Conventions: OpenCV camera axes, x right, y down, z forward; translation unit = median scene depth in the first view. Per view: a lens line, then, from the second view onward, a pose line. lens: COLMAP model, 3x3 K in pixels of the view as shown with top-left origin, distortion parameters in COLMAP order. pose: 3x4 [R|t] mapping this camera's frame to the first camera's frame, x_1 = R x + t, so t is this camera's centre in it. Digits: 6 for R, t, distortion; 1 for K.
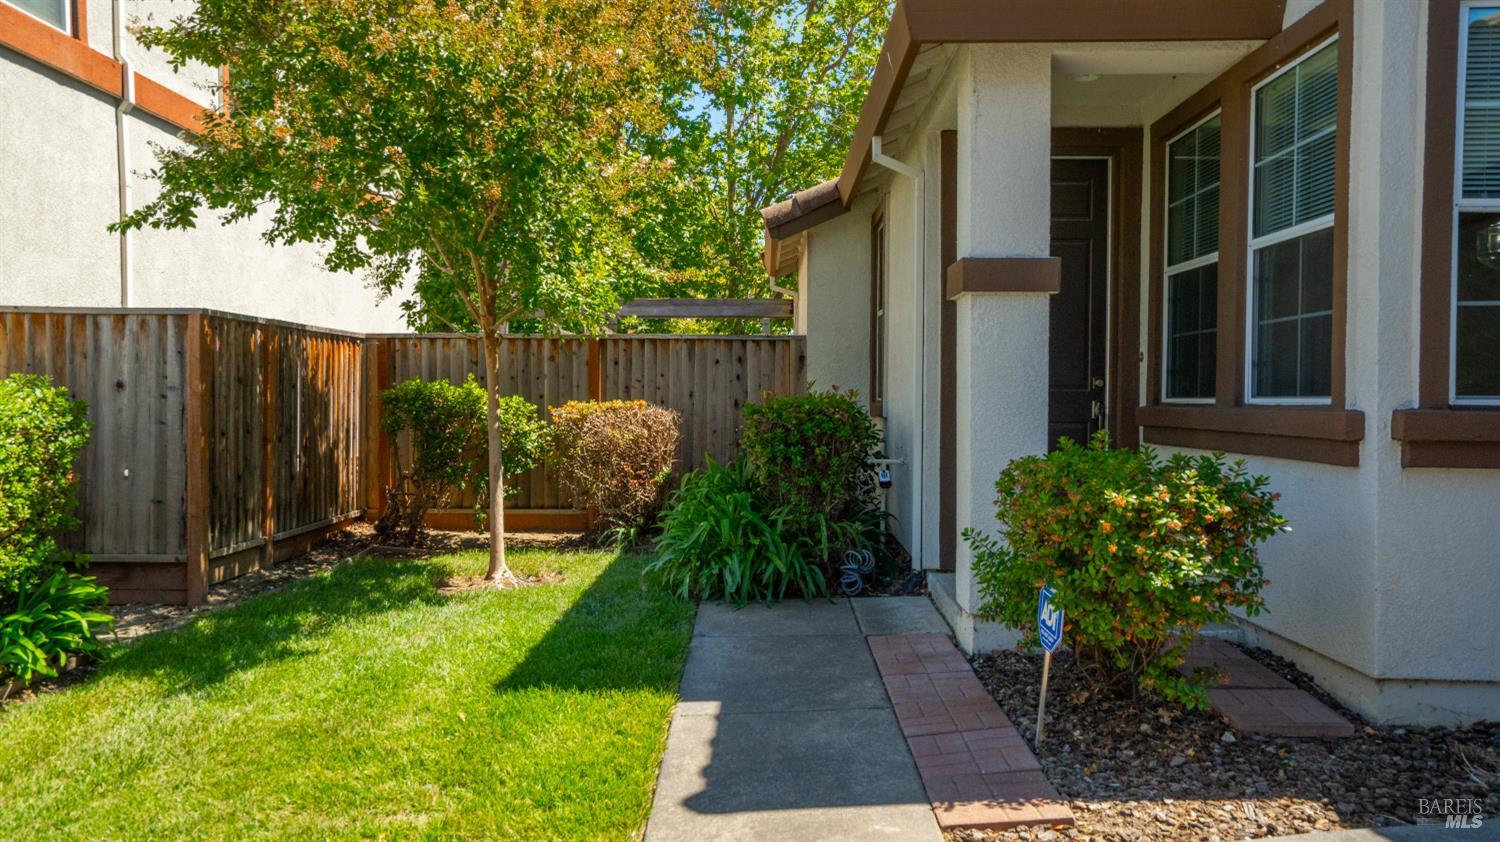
lens RADIAL K [[1129.7, 0, 750.0], [0, 1129.7, 421.0], [0, 0, 1]] dist [0.003928, 0.002417]
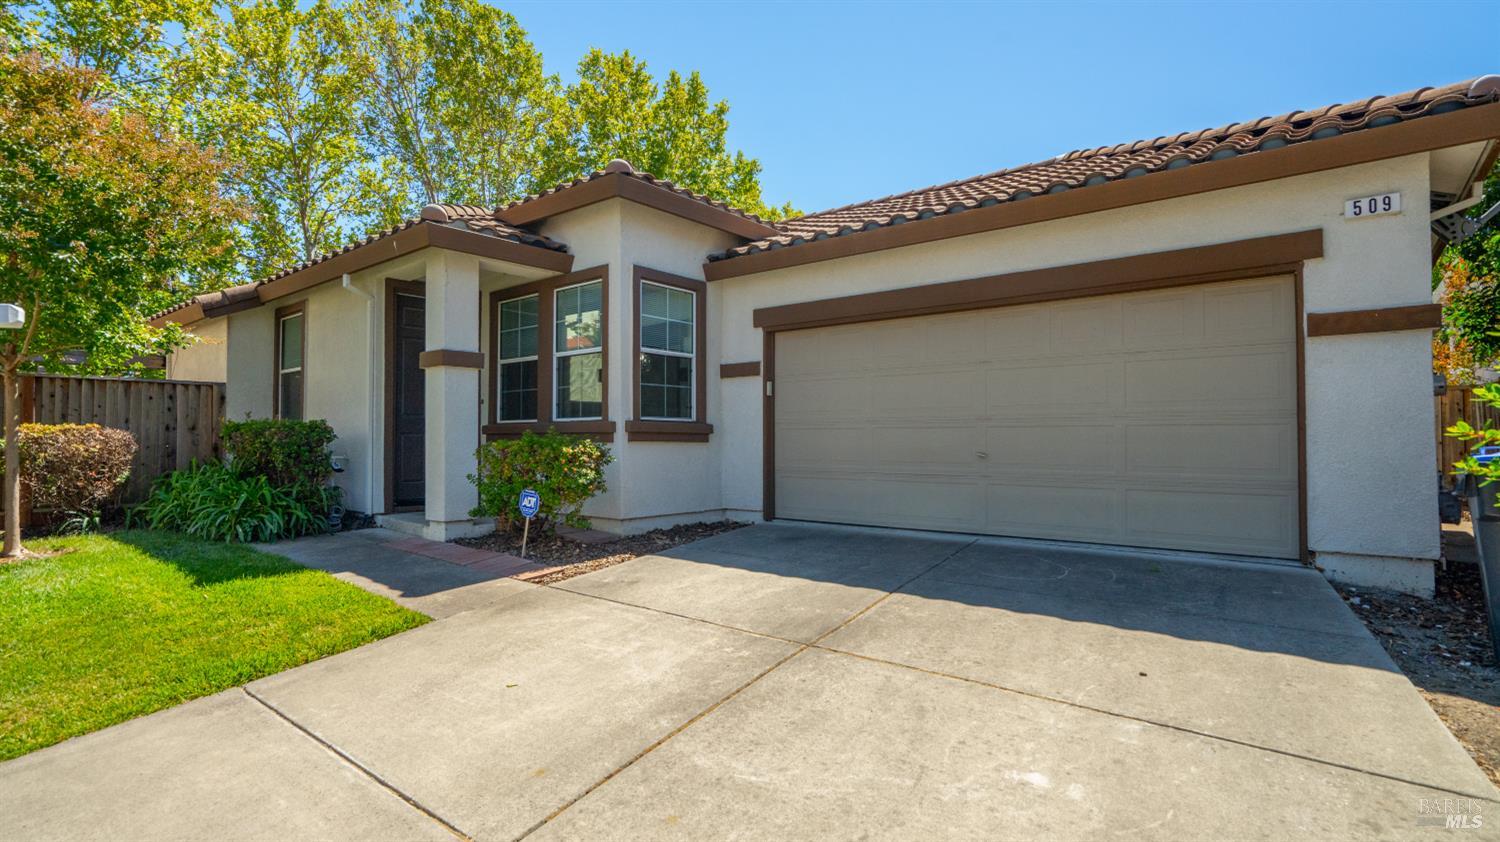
lens RADIAL K [[723.7, 0, 748.2], [0, 723.7, 405.7], [0, 0, 1]] dist [-0.000162, 0.000340]
pose [[0.620005, 0.027577, 0.784113, -0.472989], [0.024500, 0.998214, -0.054480, 0.042728], [-0.784215, 0.052989, 0.618222, -0.246525]]
